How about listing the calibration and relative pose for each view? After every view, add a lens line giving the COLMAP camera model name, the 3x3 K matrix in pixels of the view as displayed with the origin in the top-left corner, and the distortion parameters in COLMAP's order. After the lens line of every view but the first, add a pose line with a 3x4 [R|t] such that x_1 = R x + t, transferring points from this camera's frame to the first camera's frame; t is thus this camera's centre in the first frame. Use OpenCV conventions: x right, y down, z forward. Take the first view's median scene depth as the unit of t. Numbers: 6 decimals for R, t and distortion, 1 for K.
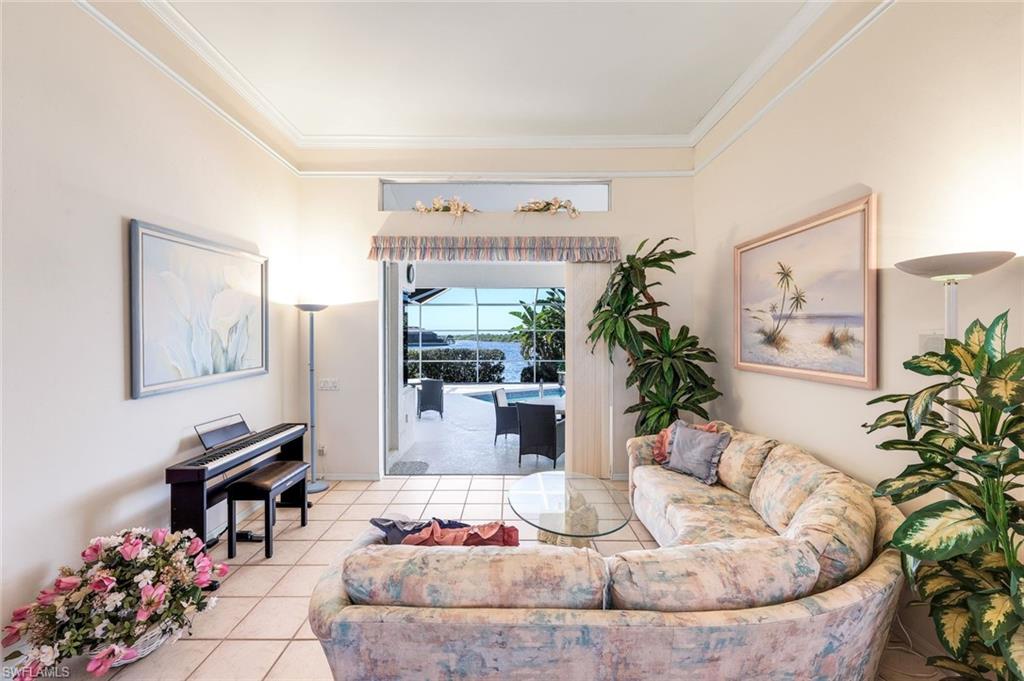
lens RADIAL K [[416.5, 0, 509.8], [0, 416.5, 337.0], [0, 0, 1]] dist [-0.000524, 0.000577]
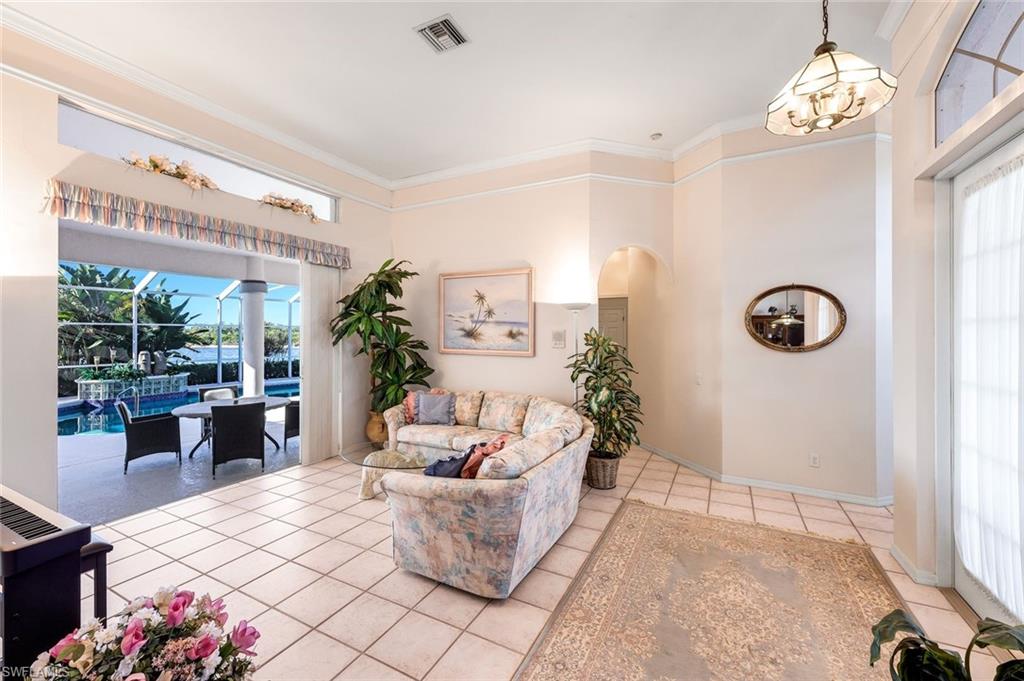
lens RADIAL K [[416.5, 0, 506.6], [0, 416.5, 332.9], [0, 0, 1]] dist [-0.000524, 0.000577]
pose [[0.466161, 0.002698, 0.884696, -0.582704], [-0.001252, 0.999996, -0.002390, 0.003246], [-0.884699, 0.000006, 0.466163, 0.050459]]
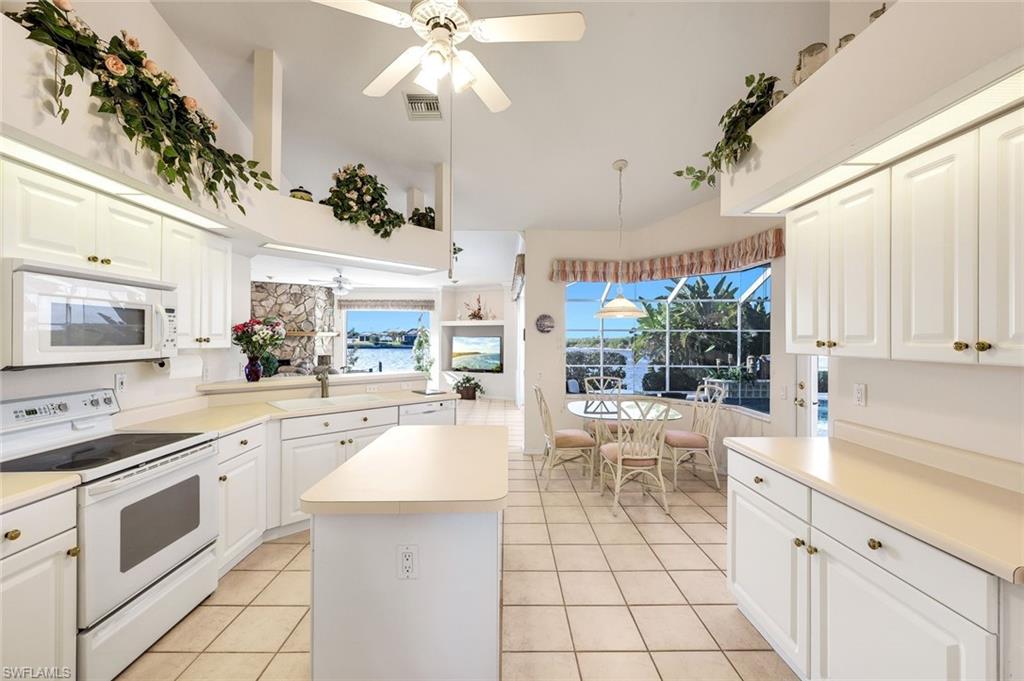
lens RADIAL K [[416.5, 0, 511.8], [0, 416.5, 340.4], [0, 0, 1]] dist [-0.000524, 0.000577]
pose [[0.999940, 0.006501, 0.008806, -0.953322], [-0.006495, 0.999979, -0.000700, 0.025328], [-0.008810, 0.000643, 0.999961, 0.513173]]
